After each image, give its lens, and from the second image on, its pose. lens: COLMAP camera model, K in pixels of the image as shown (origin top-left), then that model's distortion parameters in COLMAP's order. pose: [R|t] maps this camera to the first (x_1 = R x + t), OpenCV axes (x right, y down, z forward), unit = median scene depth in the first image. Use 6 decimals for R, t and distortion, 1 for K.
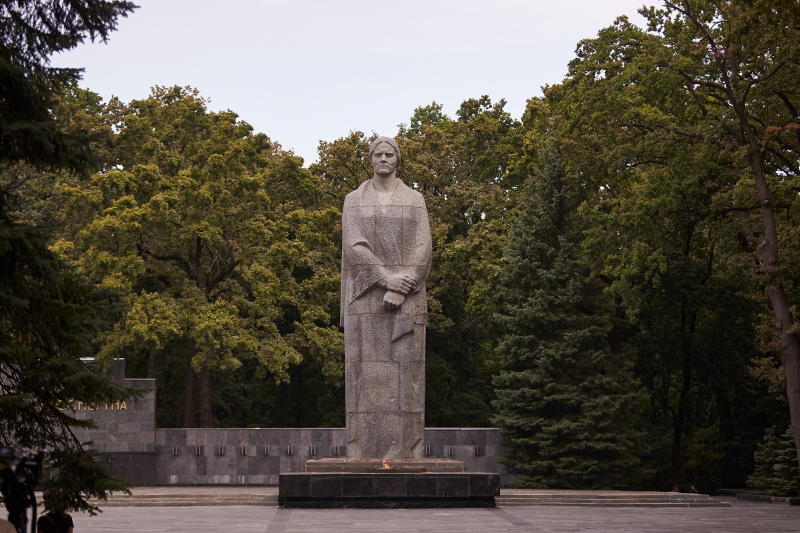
lens RADIAL K [[1685.1, 0, 400.2], [0, 1685.1, 267.7], [0, 0, 1]] dist [-0.126932, 0.000000]
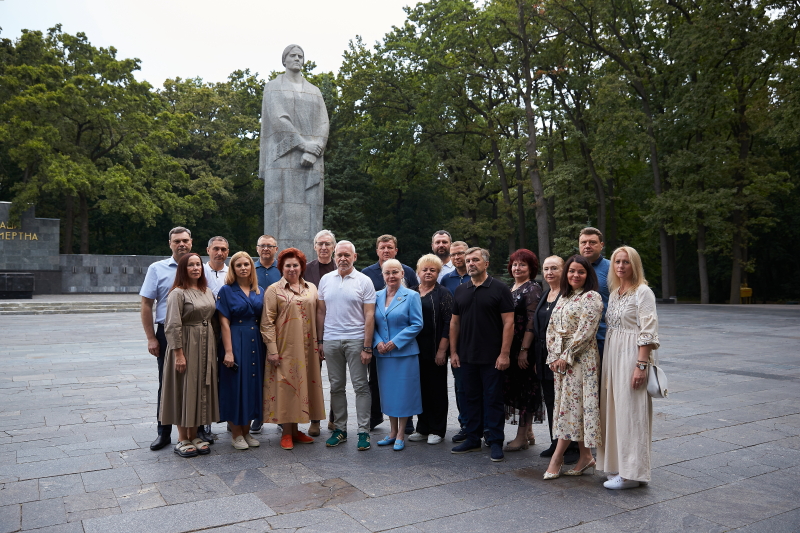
lens RADIAL K [[676.6, 0, 399.2], [0, 676.6, 264.7], [0, 0, 1]] dist [0.011734, 0.019967]
pose [[0.894907, 0.013085, 0.446062, -0.150685], [-0.051981, 0.995822, 0.075074, 0.048469], [-0.443216, -0.090371, 0.891848, 0.372098]]
